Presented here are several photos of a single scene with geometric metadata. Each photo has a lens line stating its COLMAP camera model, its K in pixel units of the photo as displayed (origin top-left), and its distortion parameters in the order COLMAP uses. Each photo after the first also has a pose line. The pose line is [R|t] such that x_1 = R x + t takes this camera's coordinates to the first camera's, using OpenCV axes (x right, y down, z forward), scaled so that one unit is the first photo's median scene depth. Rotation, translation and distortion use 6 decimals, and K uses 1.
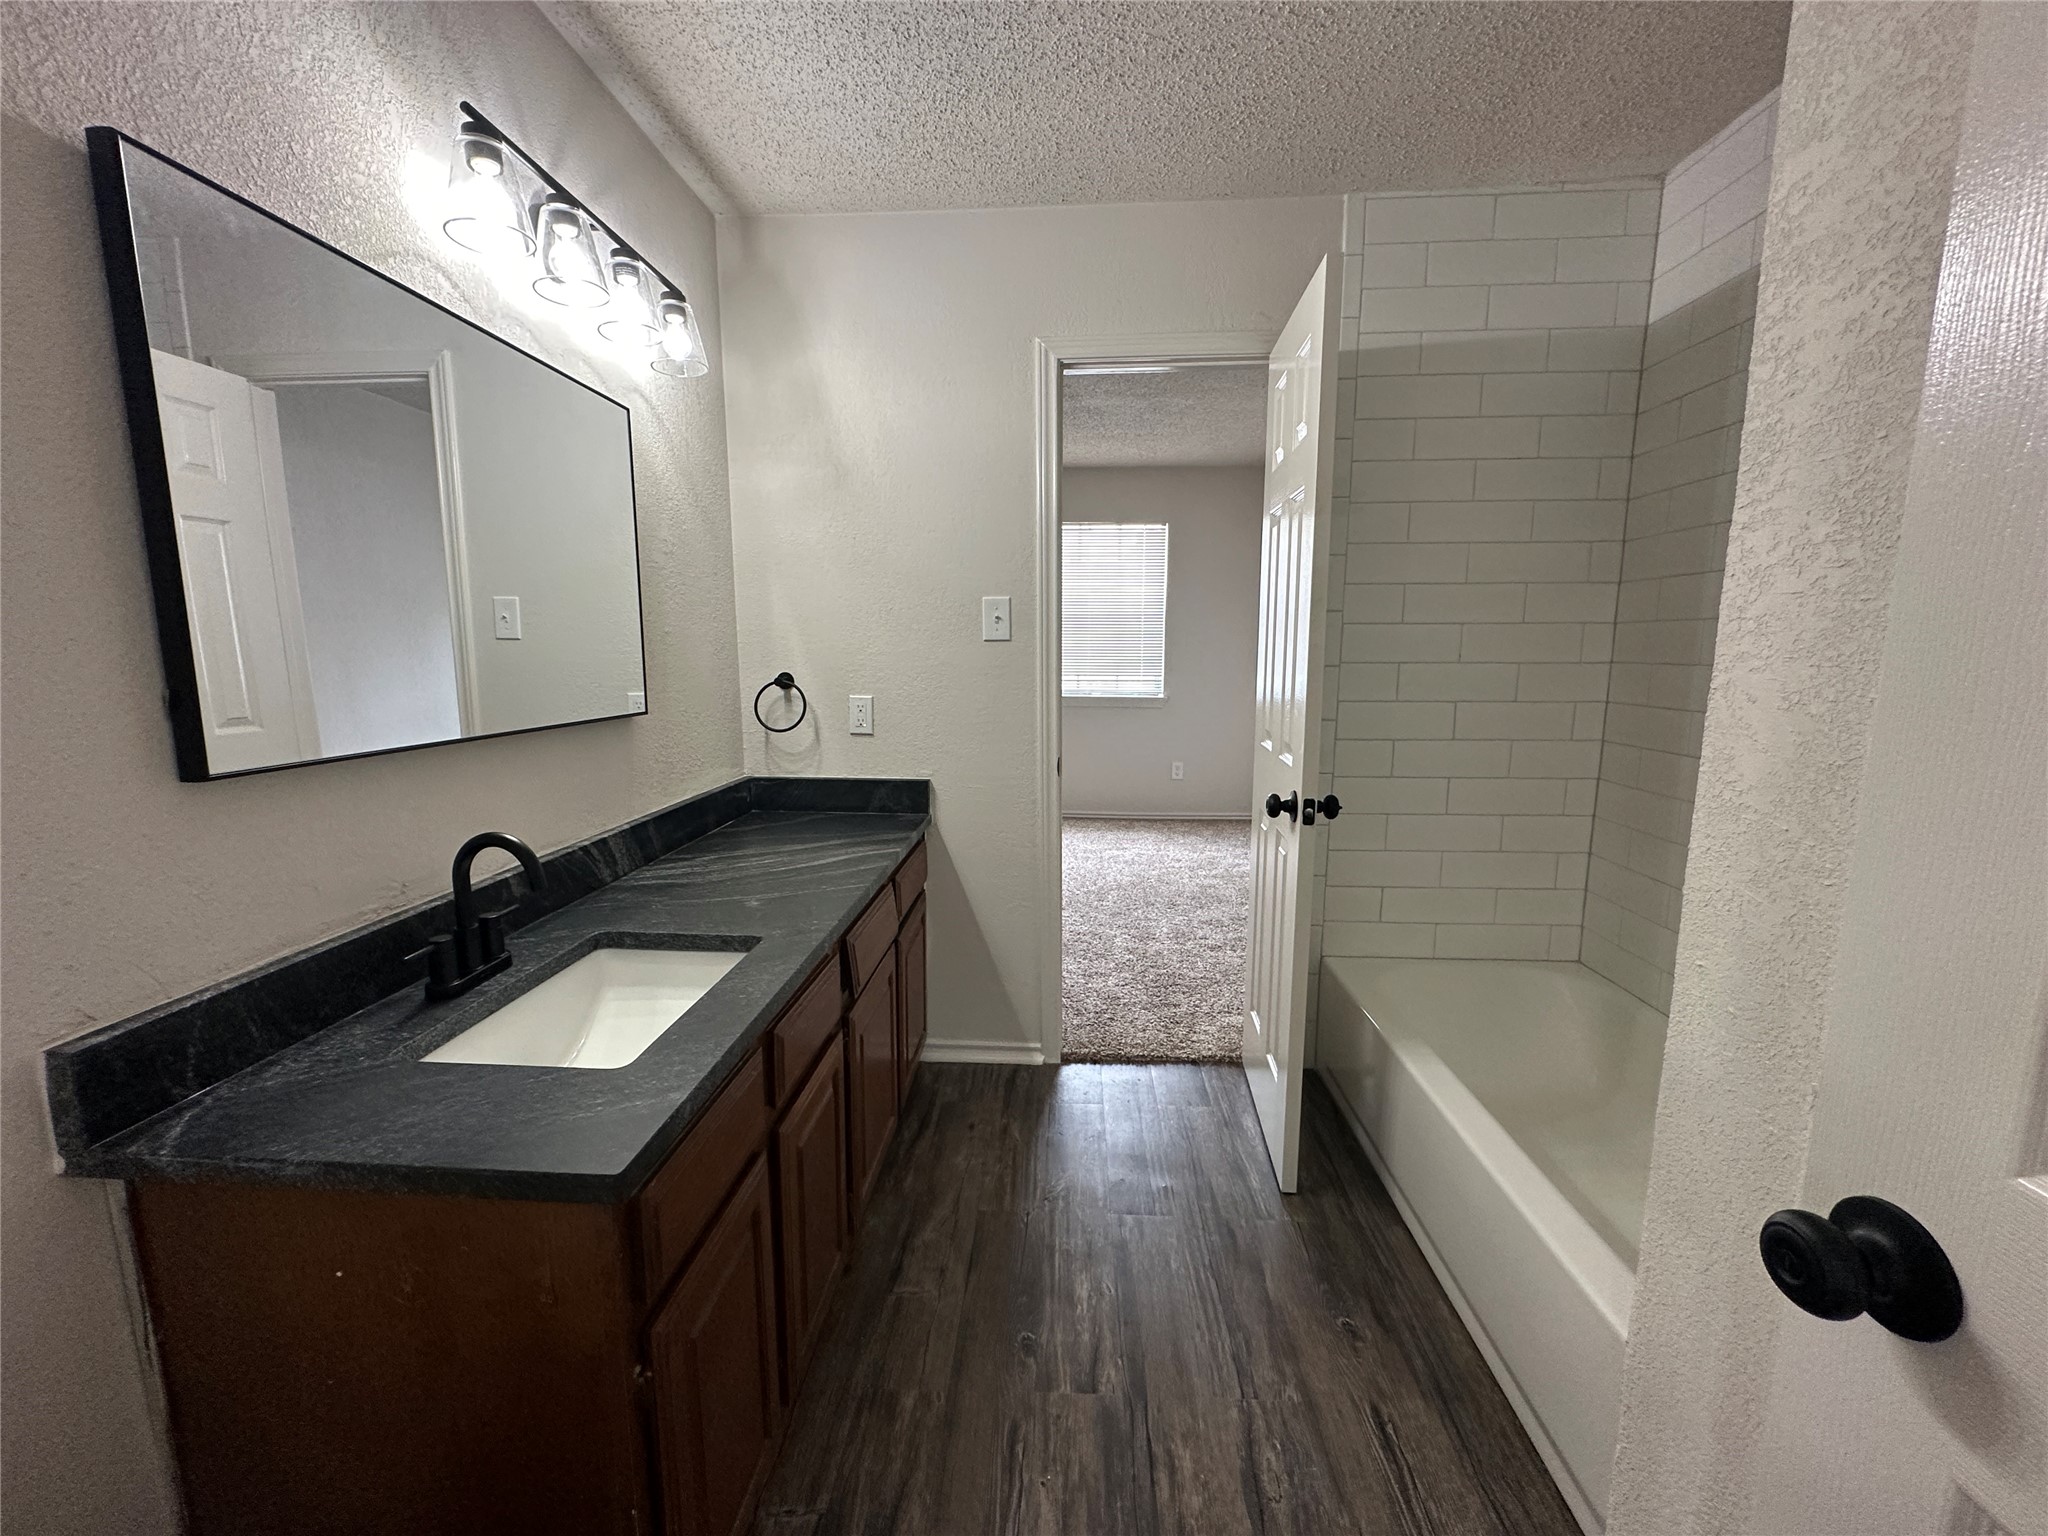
lens RADIAL K [[819.6, 0, 1017.0], [0, 819.6, 767.3], [0, 0, 1]] dist [0.000312, -0.000023]
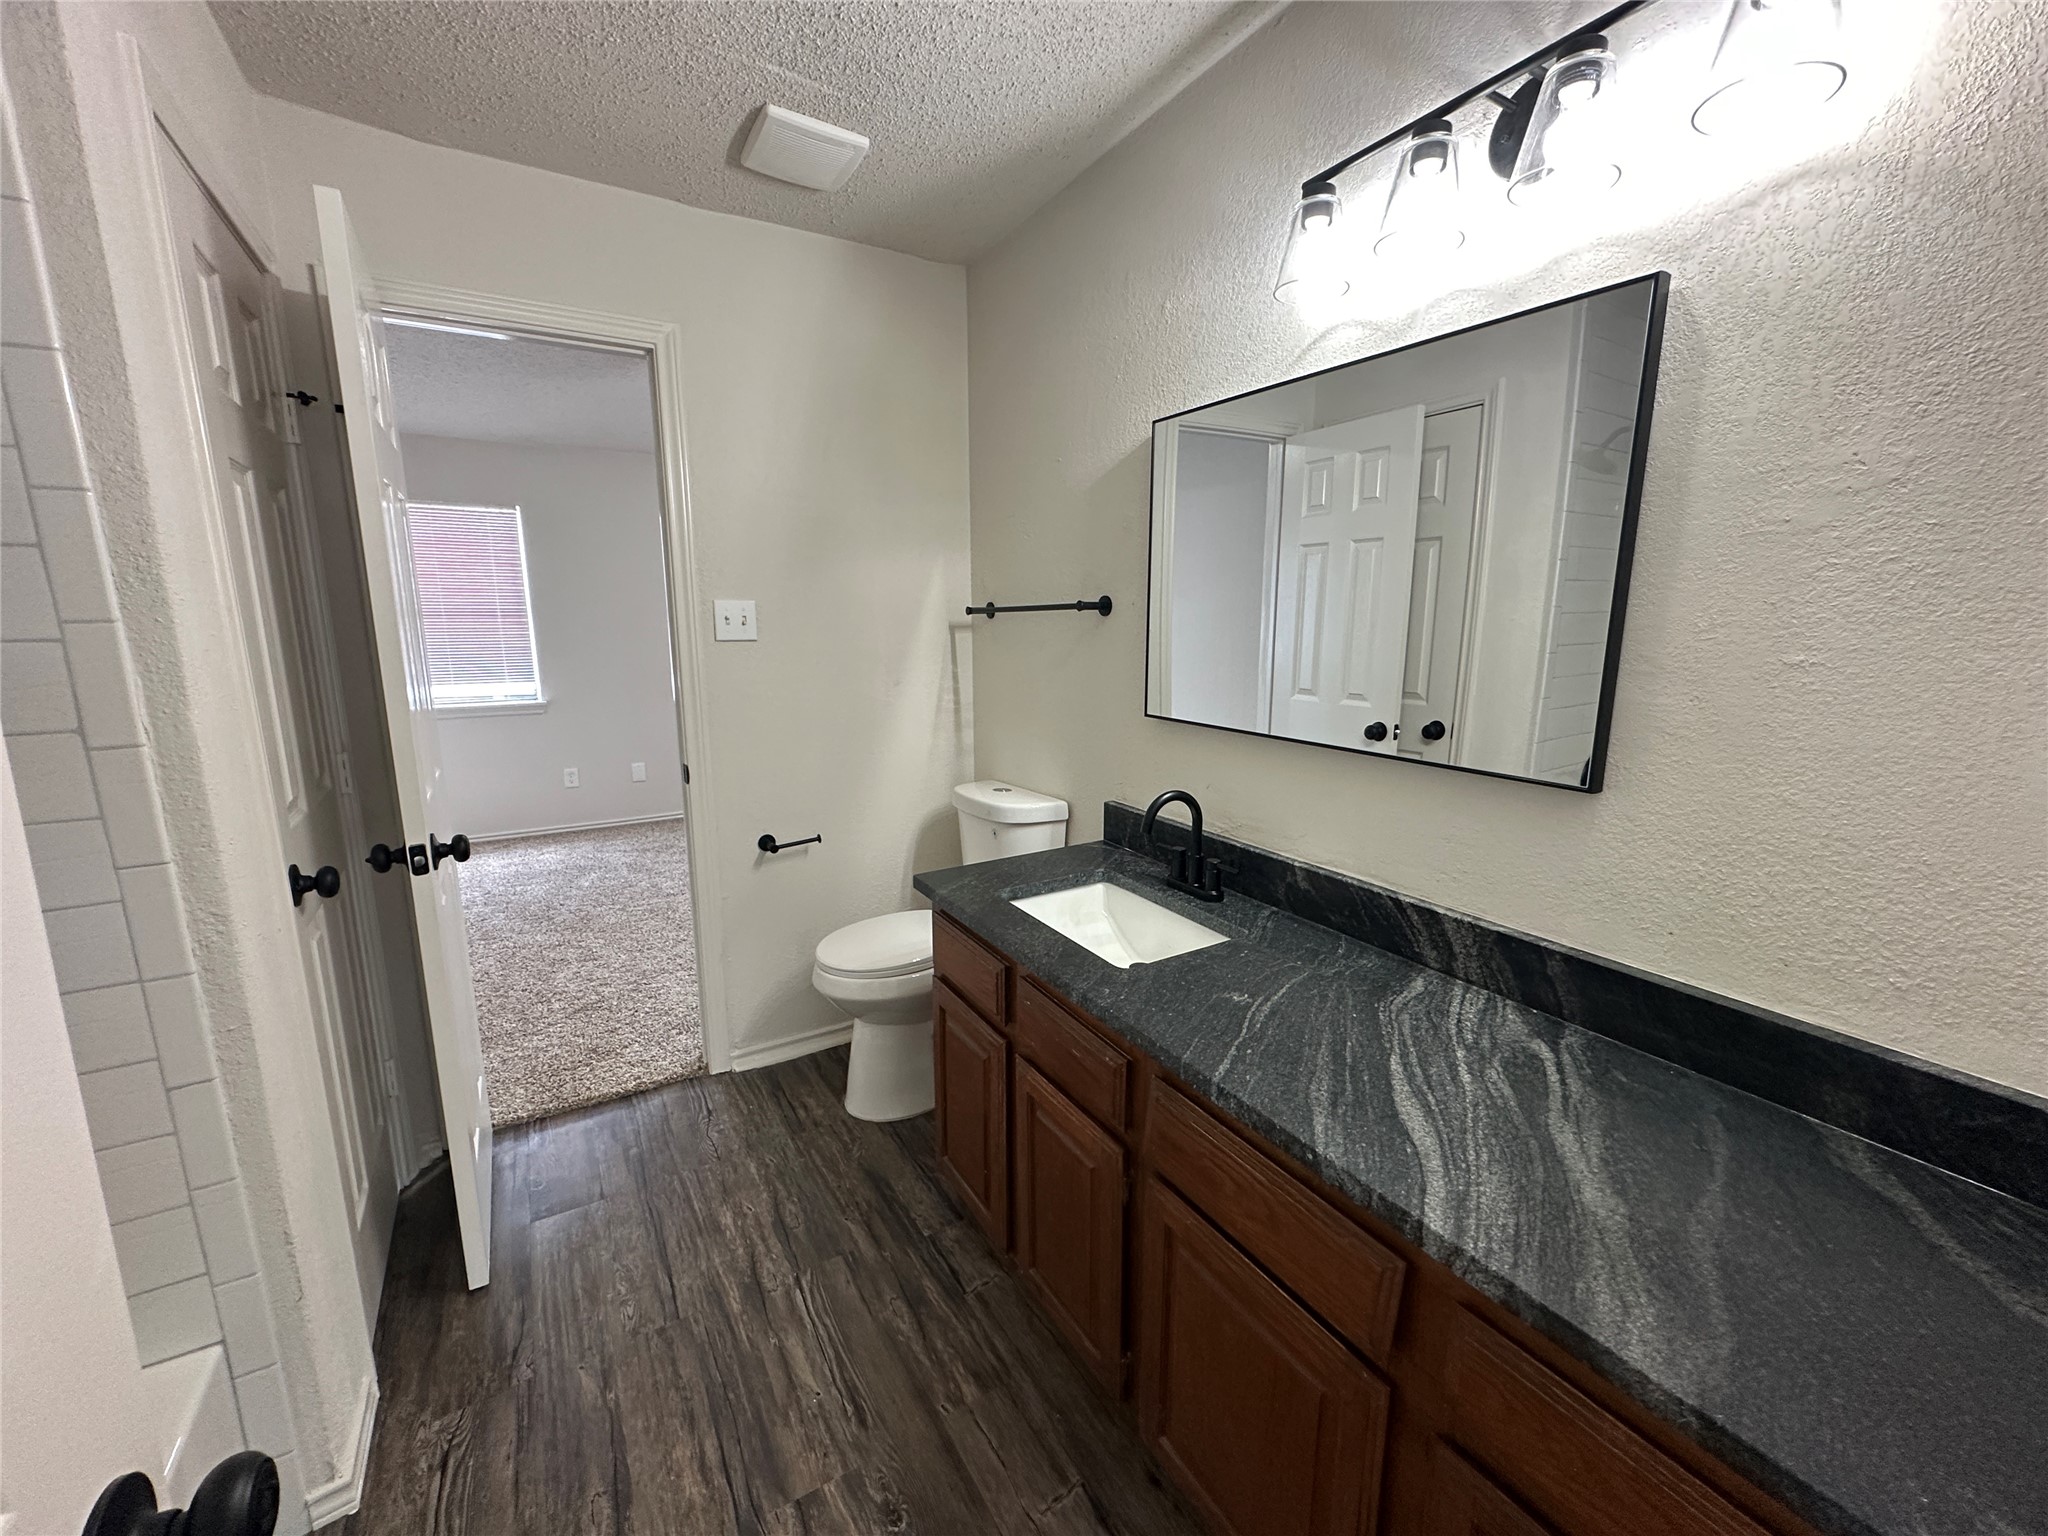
lens RADIAL K [[819.6, 0, 1022.9], [0, 819.6, 764.5], [0, 0, 1]] dist [0.000312, -0.000023]
pose [[-0.820704, 0.107475, -0.561154, 0.326159], [-0.080620, 0.950539, 0.299960, -0.322413], [0.565637, 0.291418, -0.771447, 1.679366]]
